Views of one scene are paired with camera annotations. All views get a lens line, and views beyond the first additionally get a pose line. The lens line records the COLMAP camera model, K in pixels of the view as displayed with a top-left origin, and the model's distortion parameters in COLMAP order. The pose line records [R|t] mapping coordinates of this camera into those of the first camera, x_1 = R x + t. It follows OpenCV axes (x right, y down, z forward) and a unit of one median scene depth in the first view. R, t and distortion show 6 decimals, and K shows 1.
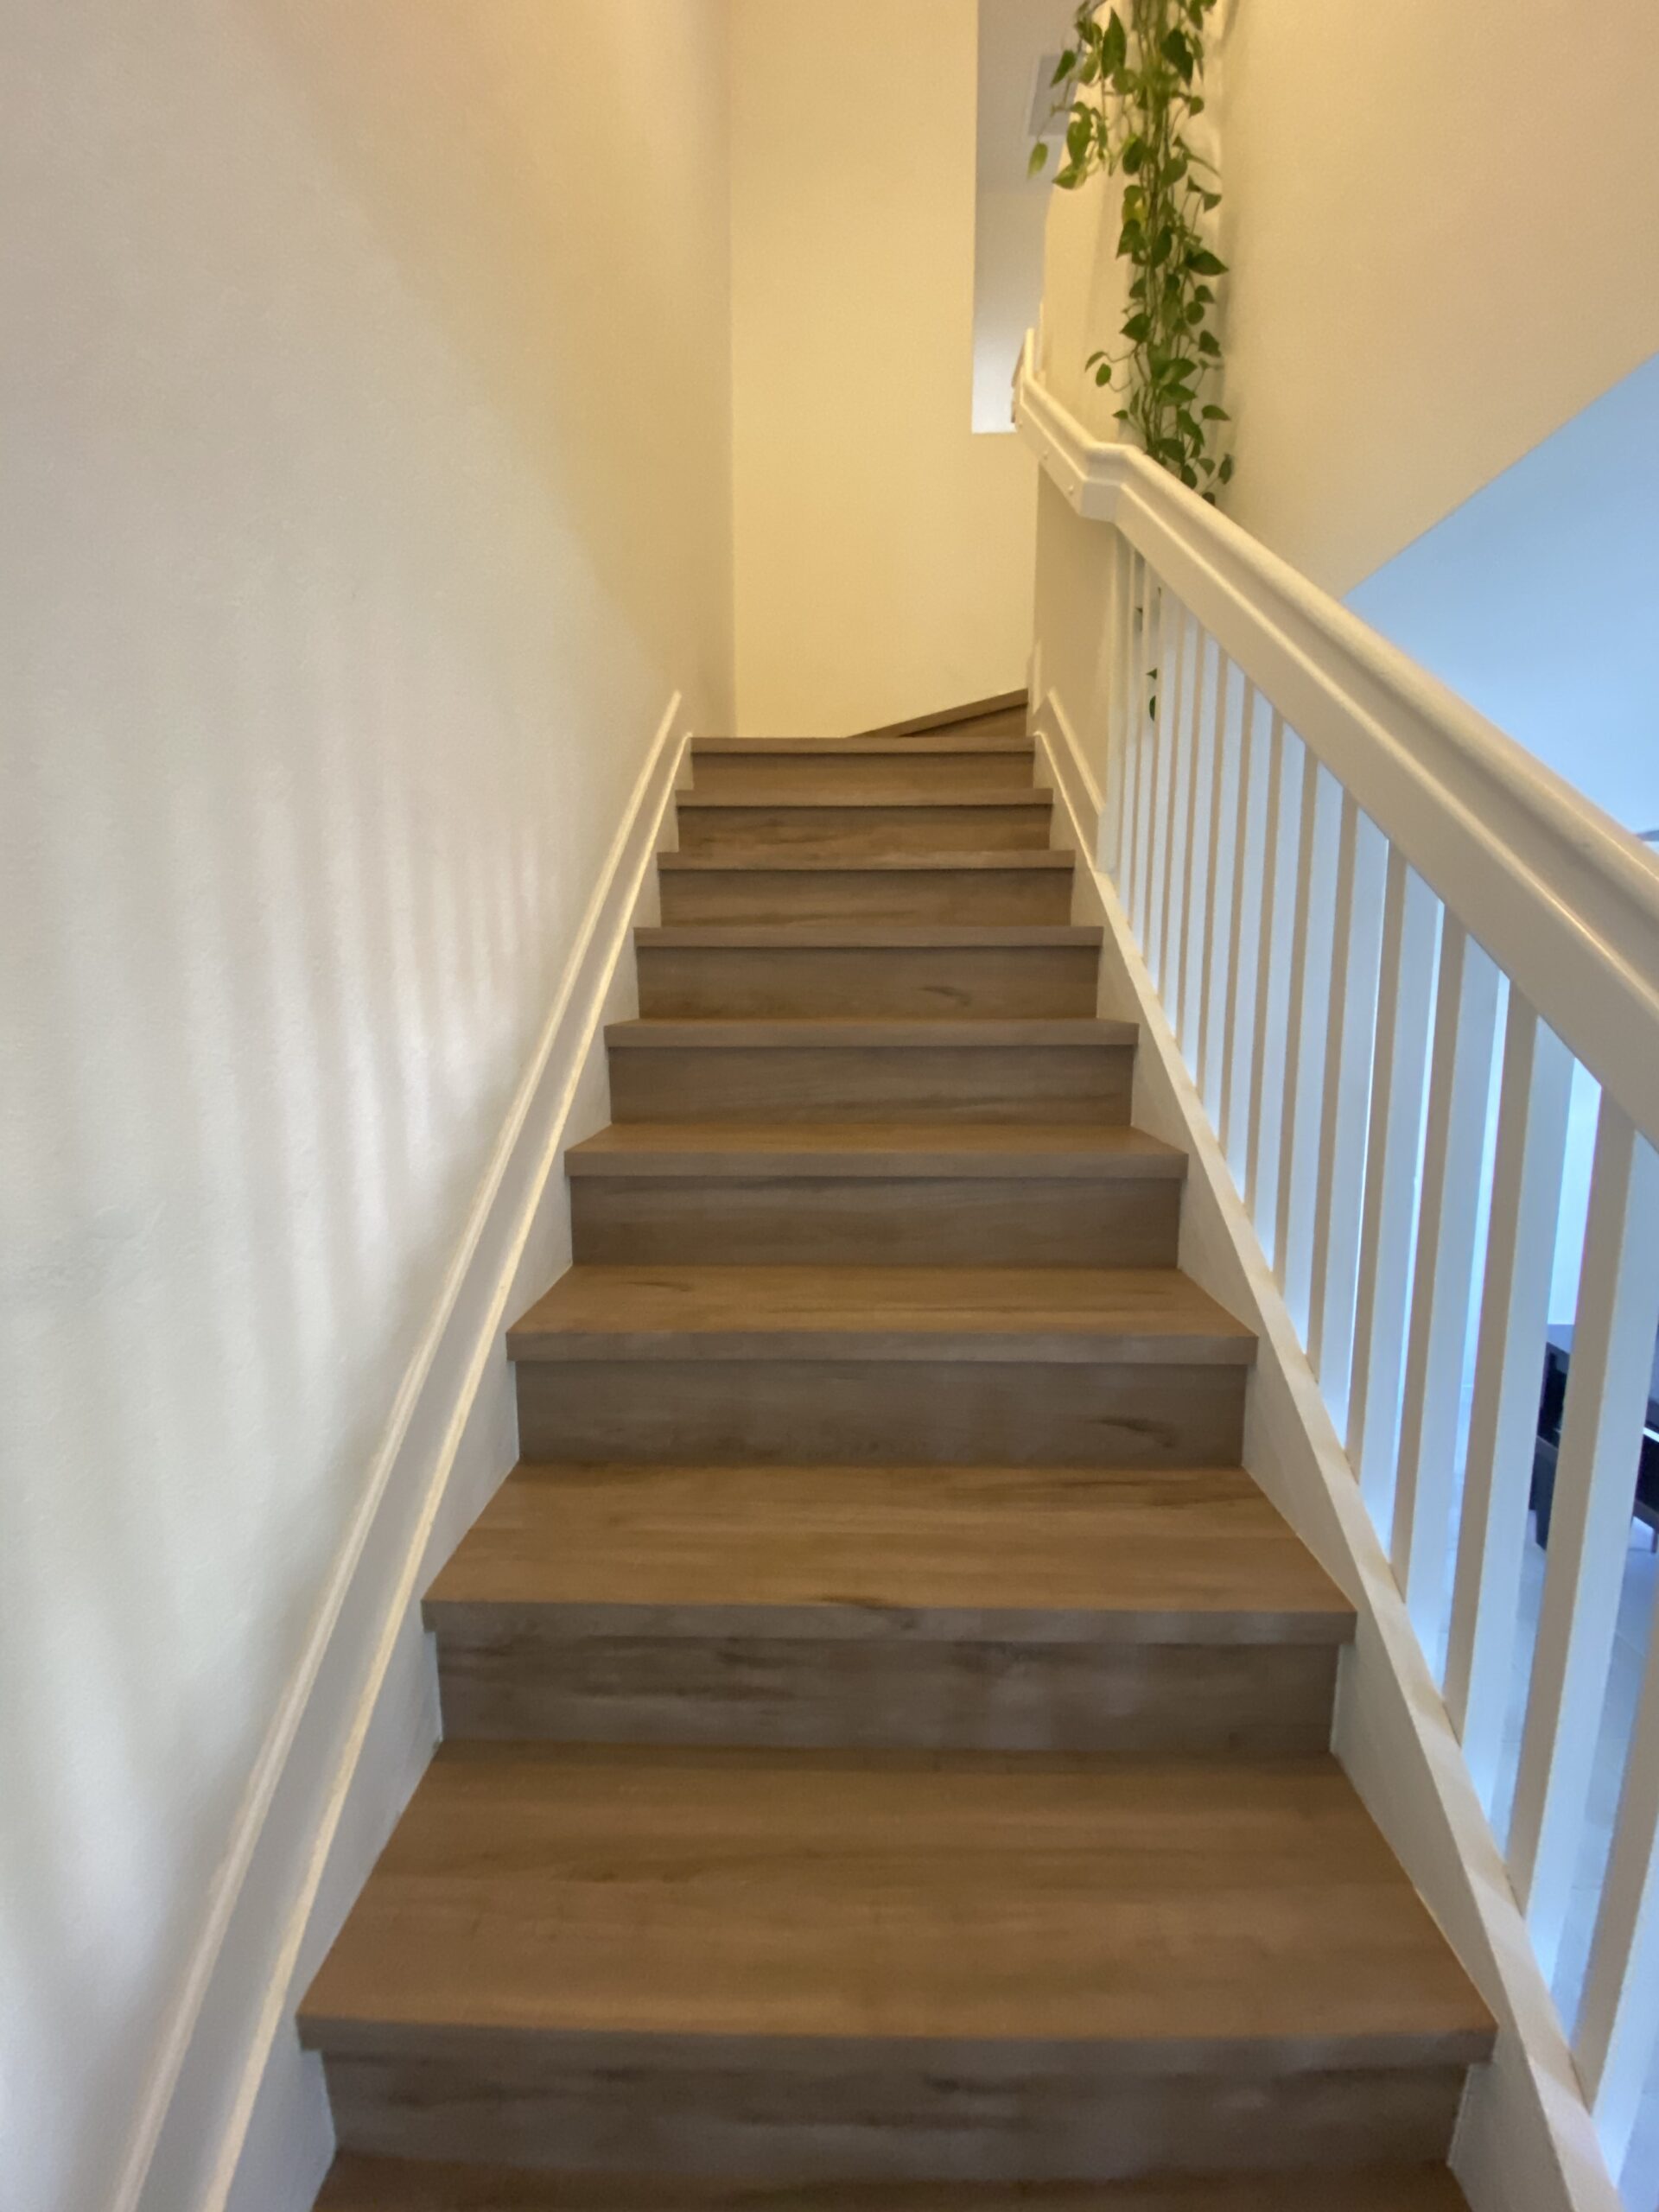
lens RADIAL K [[880.6, 0, 834.9], [0, 880.6, 1101.0], [0, 0, 1]] dist [-0.000146, -0.010393]
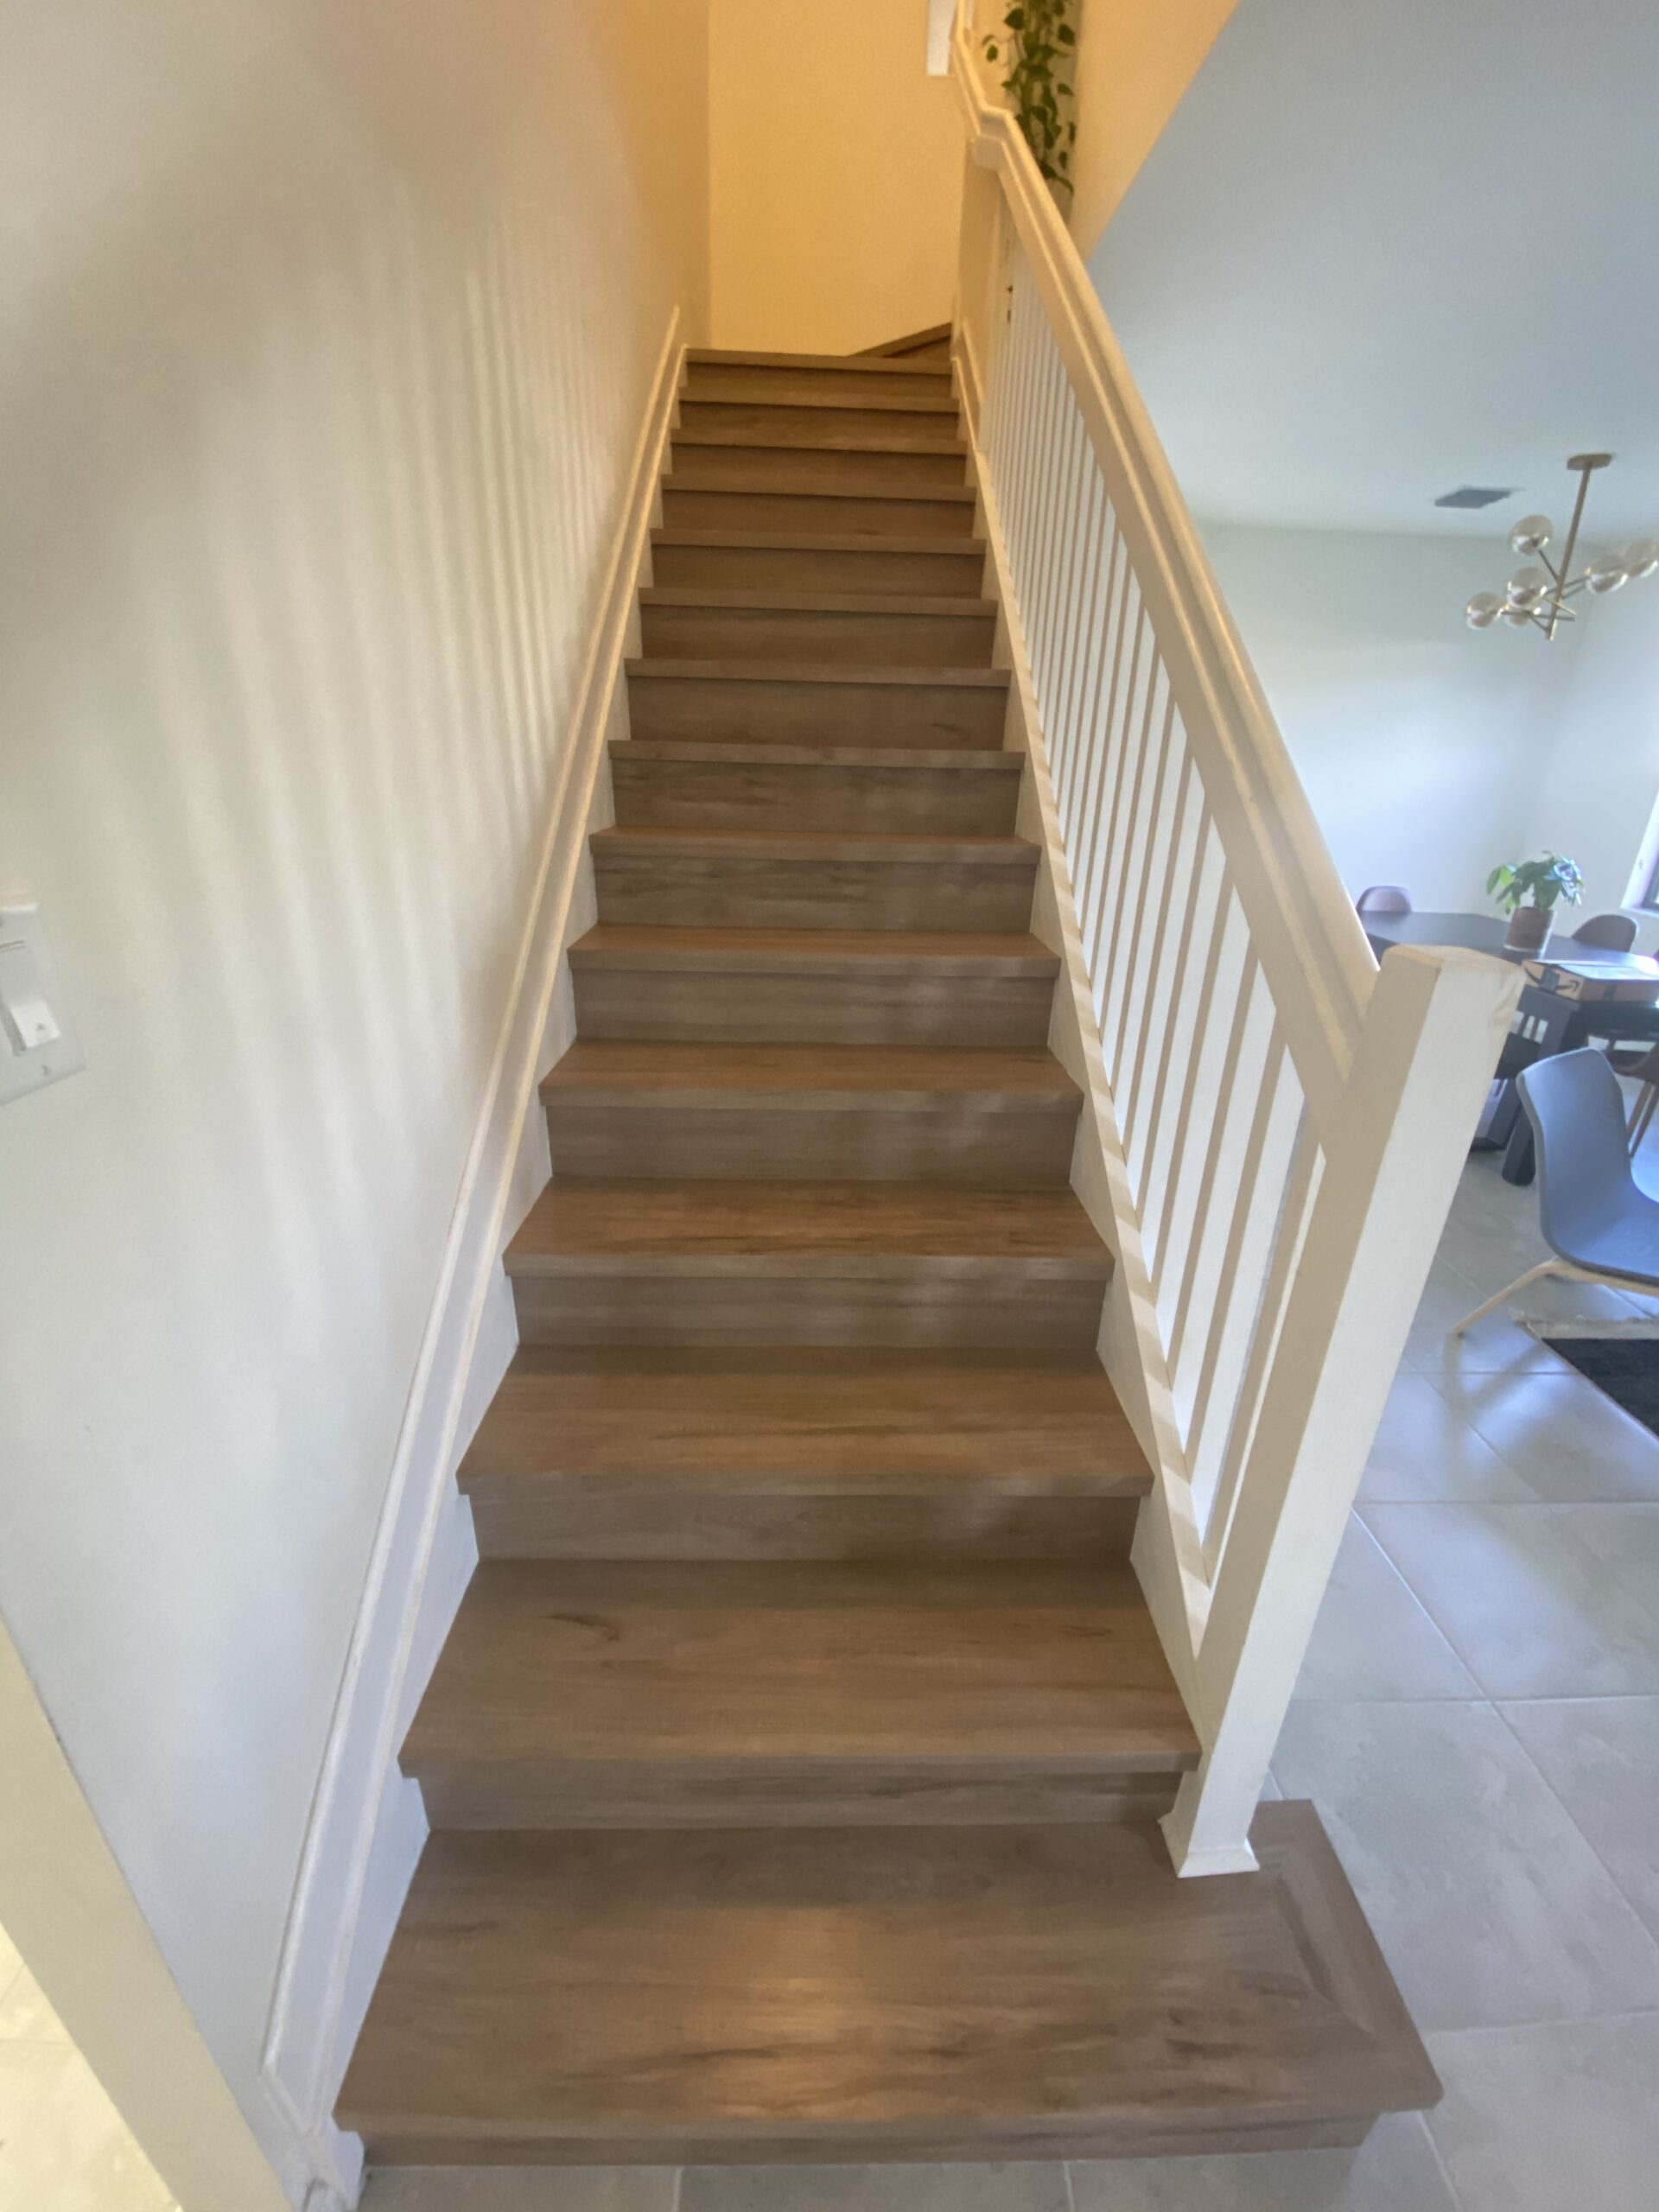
lens RADIAL K [[880.6, 0, 834.9], [0, 880.6, 1101.0], [0, 0, 1]] dist [-0.000146, -0.010393]
pose [[0.998131, 0.014521, 0.059364, -0.013814], [-0.028500, 0.969871, 0.241946, 0.503210], [-0.054062, -0.243185, 0.968472, -0.765565]]
